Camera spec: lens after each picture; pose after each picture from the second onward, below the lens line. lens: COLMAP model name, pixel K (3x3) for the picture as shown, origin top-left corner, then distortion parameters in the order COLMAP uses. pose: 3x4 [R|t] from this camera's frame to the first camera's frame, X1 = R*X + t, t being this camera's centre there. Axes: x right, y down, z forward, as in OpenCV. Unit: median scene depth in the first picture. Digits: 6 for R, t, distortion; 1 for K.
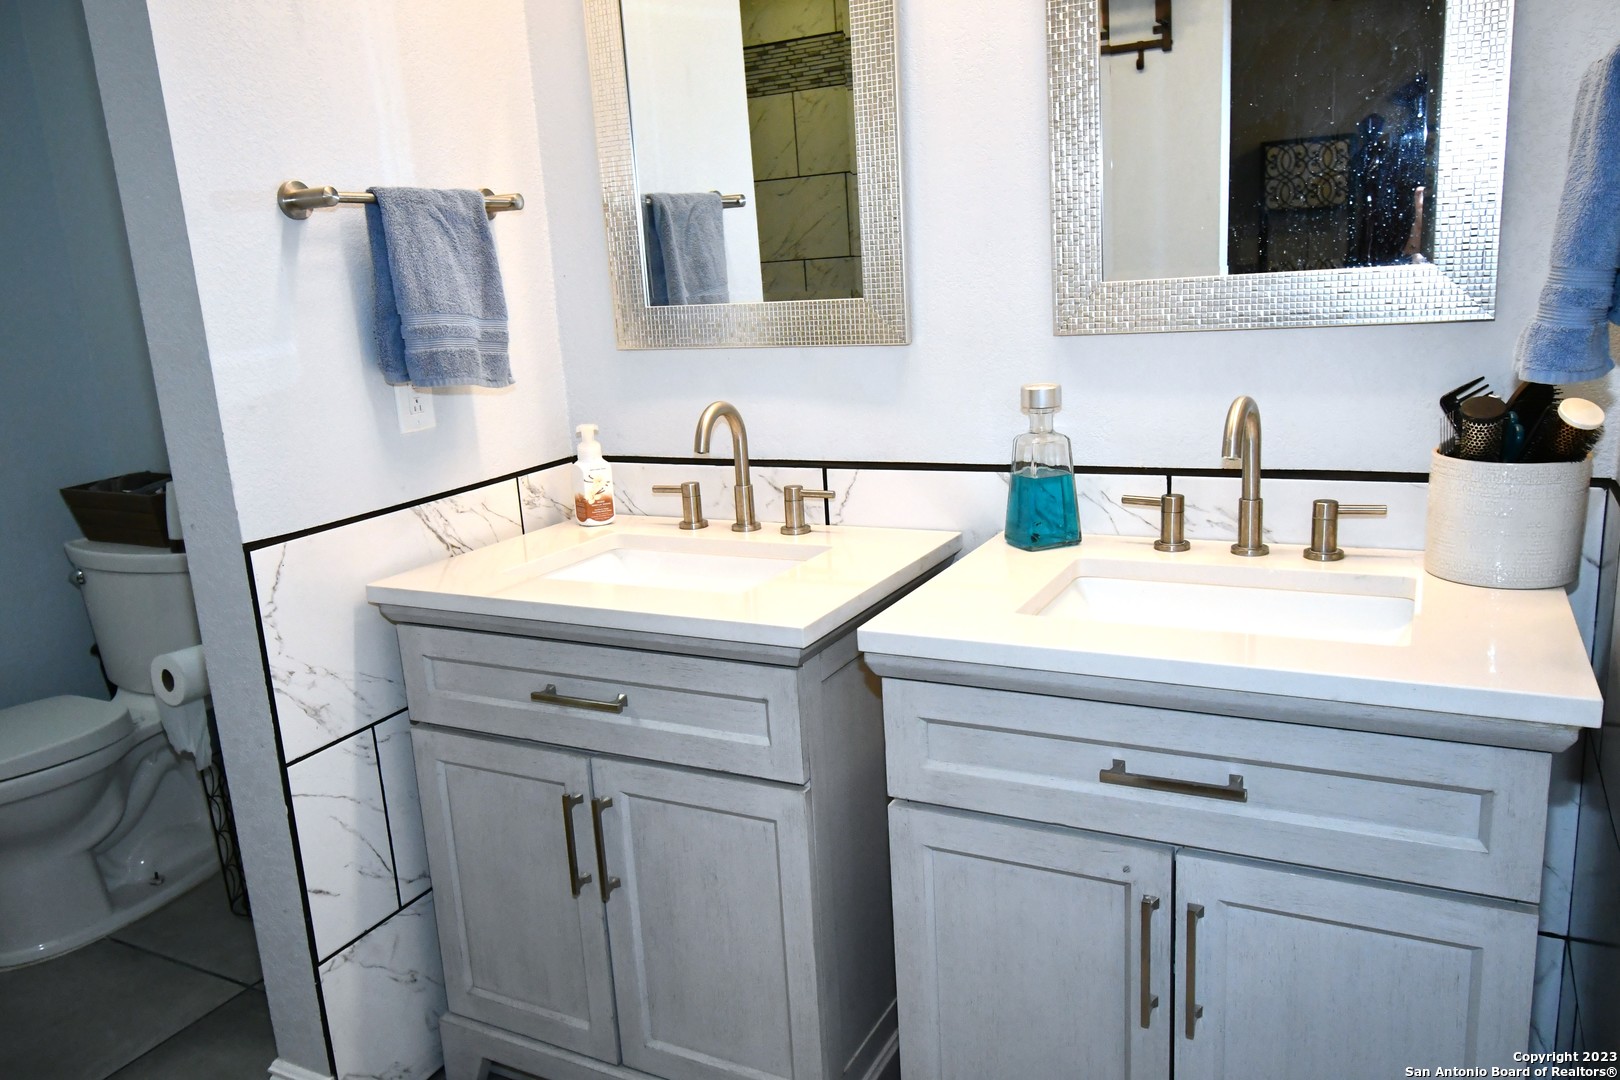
lens RADIAL K [[1173.3, 0, 810.0], [0, 1173.3, 540.0], [0, 0, 1]] dist [0.000725, -0.004548]
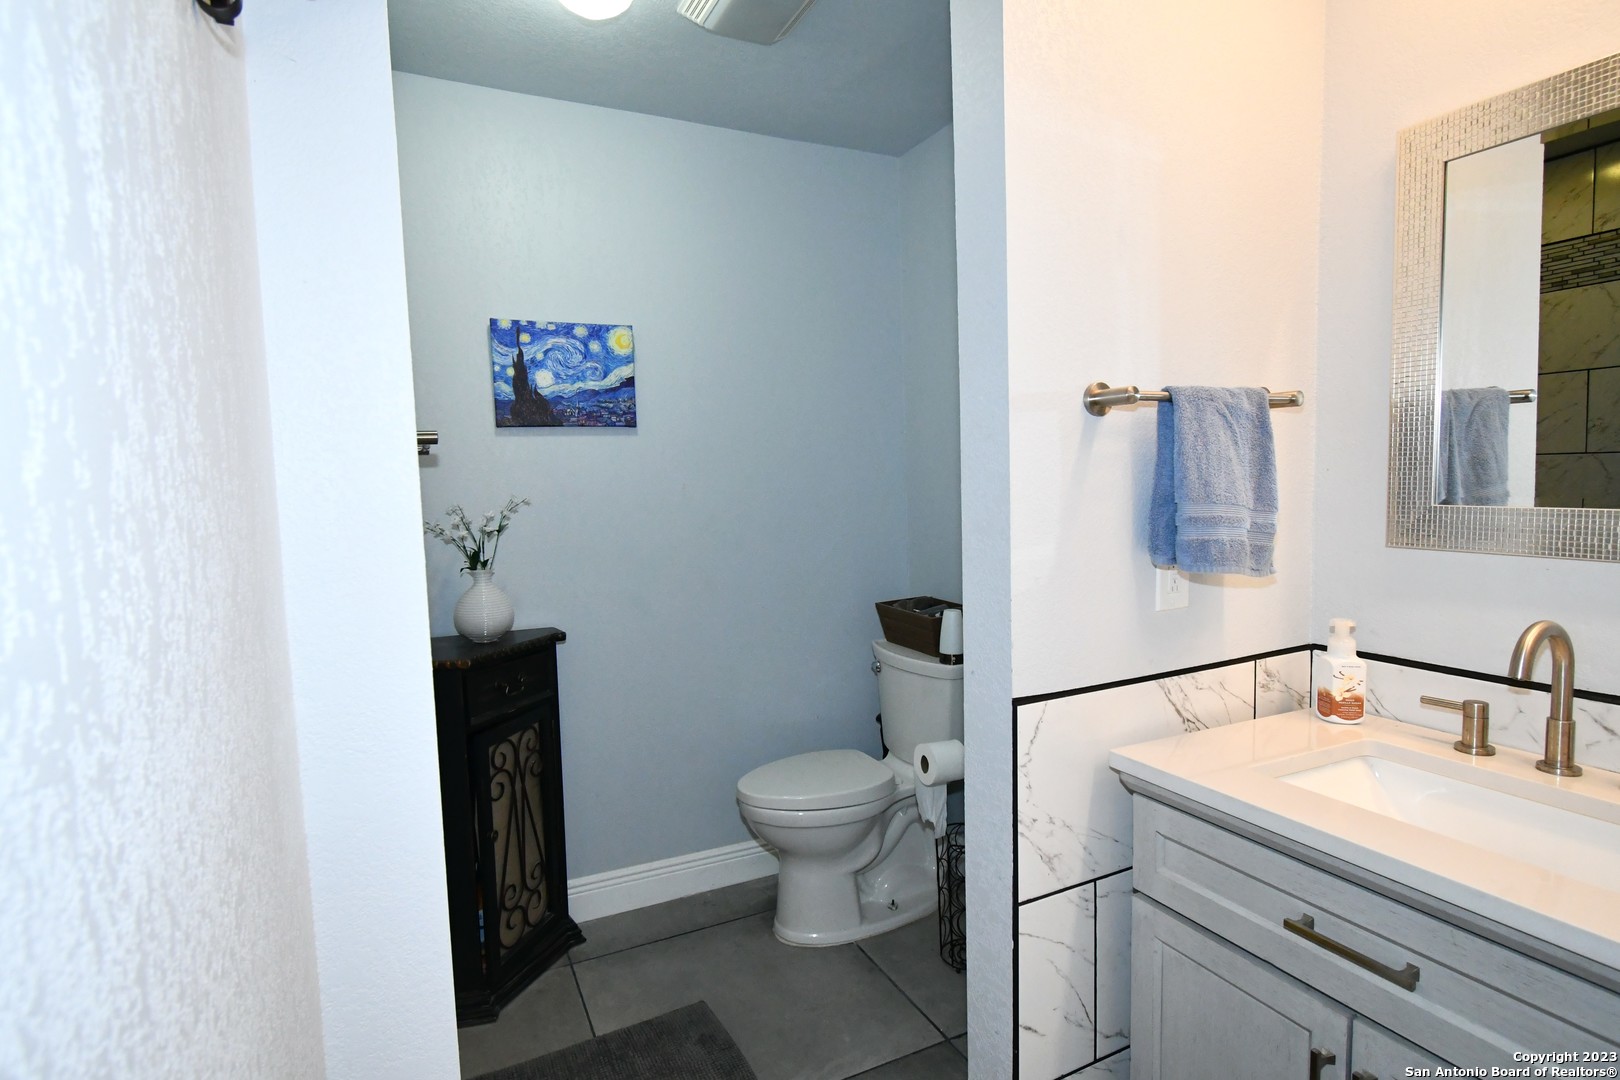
lens RADIAL K [[835.1, 0, 806.5], [0, 835.1, 535.4], [0, 0, 1]] dist [0.000157, -0.000111]
pose [[0.792541, 0.079854, -0.604568, -0.148429], [-0.156678, 0.984774, -0.075319, -0.051481], [0.589348, 0.154416, 0.792985, 0.199453]]
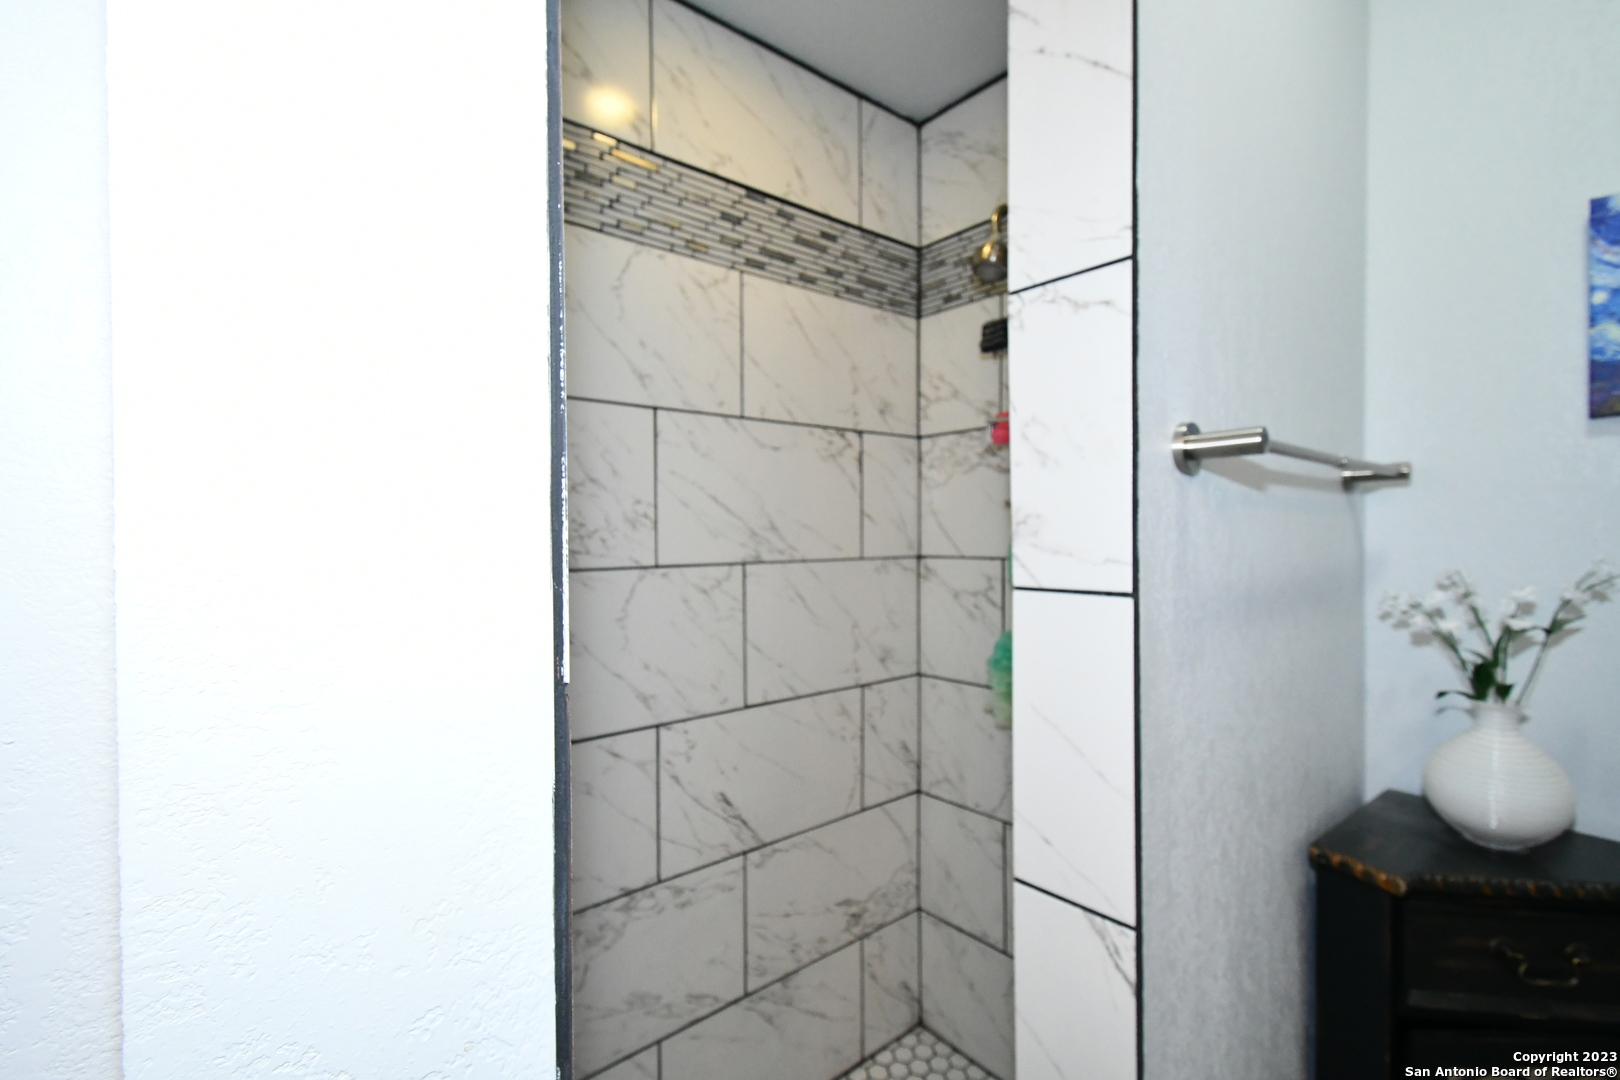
lens RADIAL K [[714.3, 0, 813.9], [0, 714.3, 544.4], [0, 0, 1]] dist [0.009752, -0.005406]
pose [[-0.385592, 0.083533, -0.918881, -0.515507], [-0.184151, 0.968889, 0.165354, -0.114827], [0.904106, 0.232972, -0.358213, 0.536598]]
